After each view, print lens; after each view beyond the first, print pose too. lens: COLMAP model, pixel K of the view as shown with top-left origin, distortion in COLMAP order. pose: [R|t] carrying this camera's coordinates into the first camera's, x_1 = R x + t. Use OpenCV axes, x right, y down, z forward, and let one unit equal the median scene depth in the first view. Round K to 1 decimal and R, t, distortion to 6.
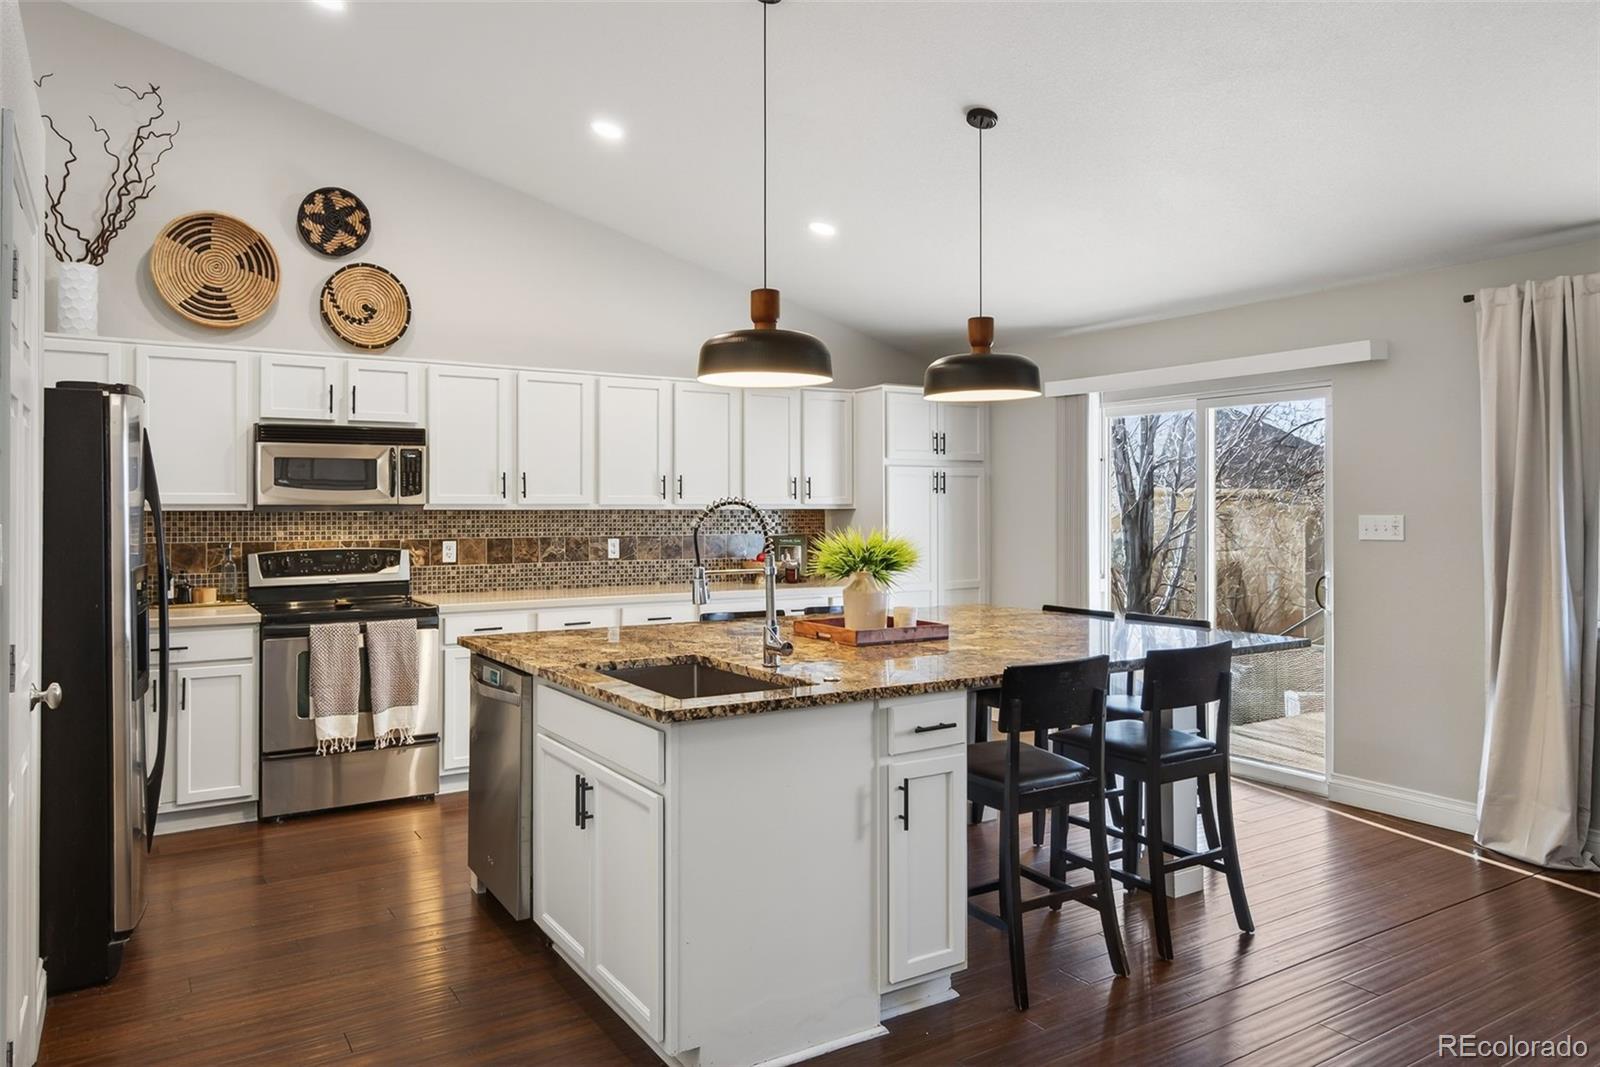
lens RADIAL K [[1098.3, 0, 805.3], [0, 1098.3, 521.6], [0, 0, 1]] dist [0.064214, -0.026856]
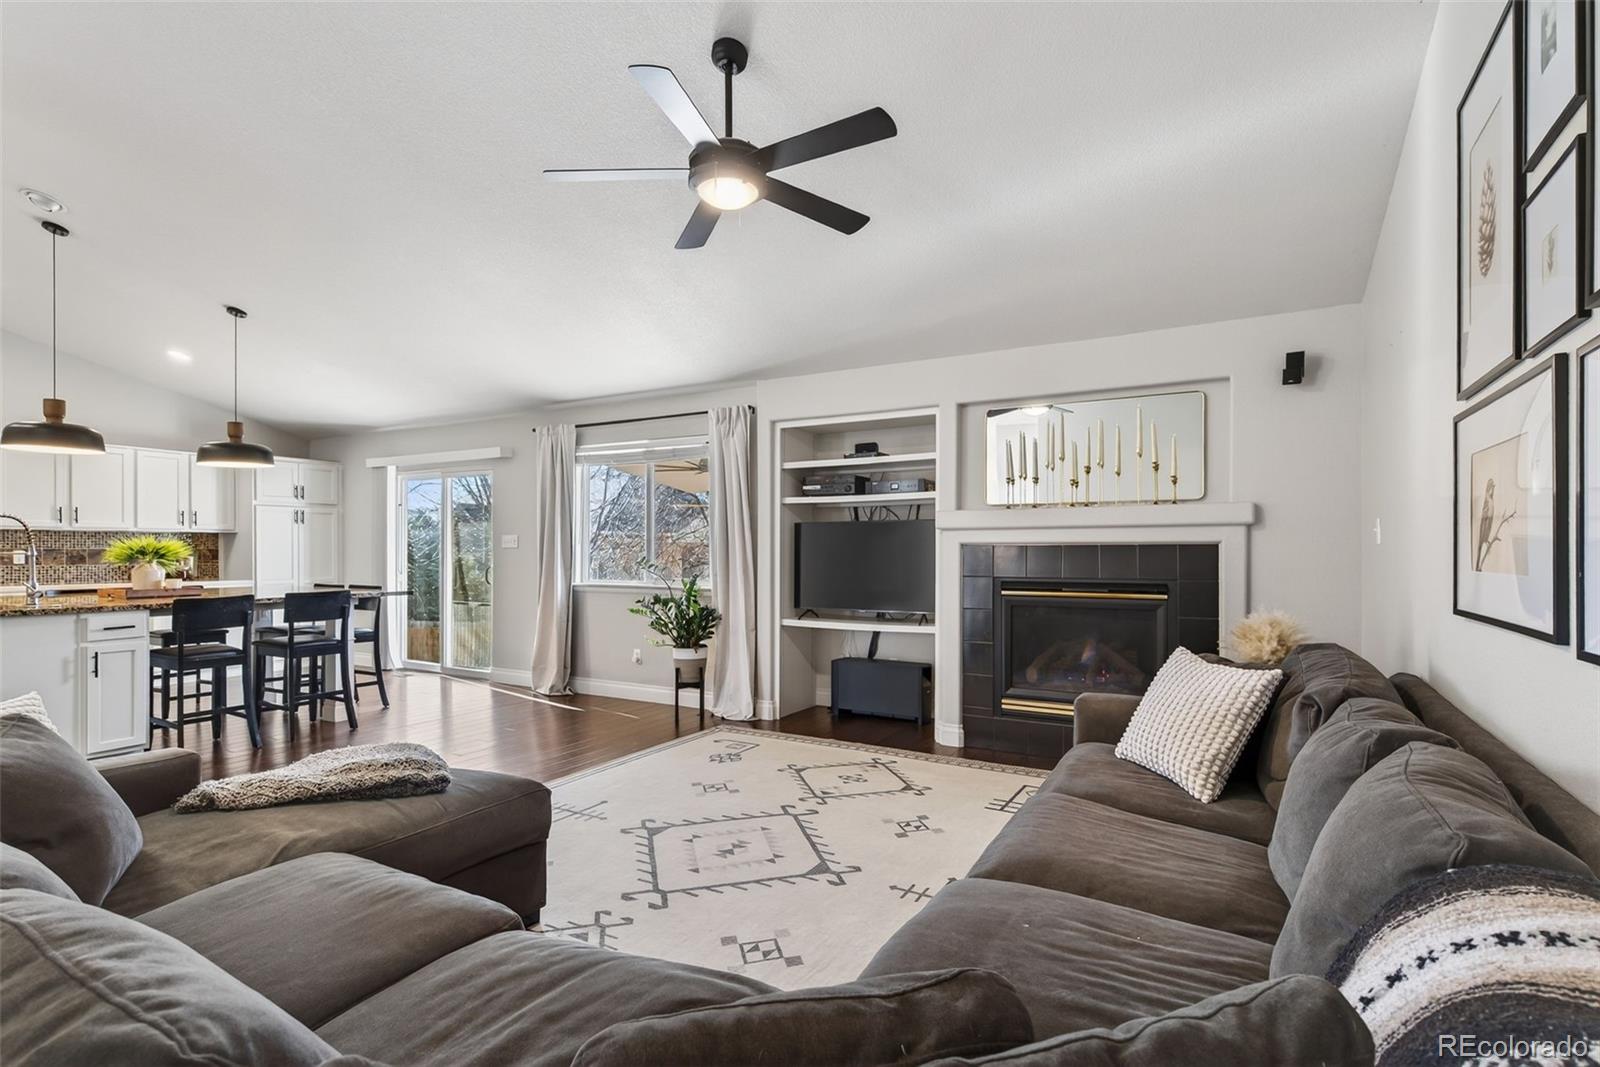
lens RADIAL K [[788.8, 0, 763.1], [0, 788.8, 555.6], [0, 0, 1]] dist [-0.000564, -0.000352]
pose [[0.895044, -0.003405, 0.445966, 0.354421], [0.003647, 0.999993, 0.000315, 0.038491], [-0.445964, 0.001345, 0.895050, -0.553268]]
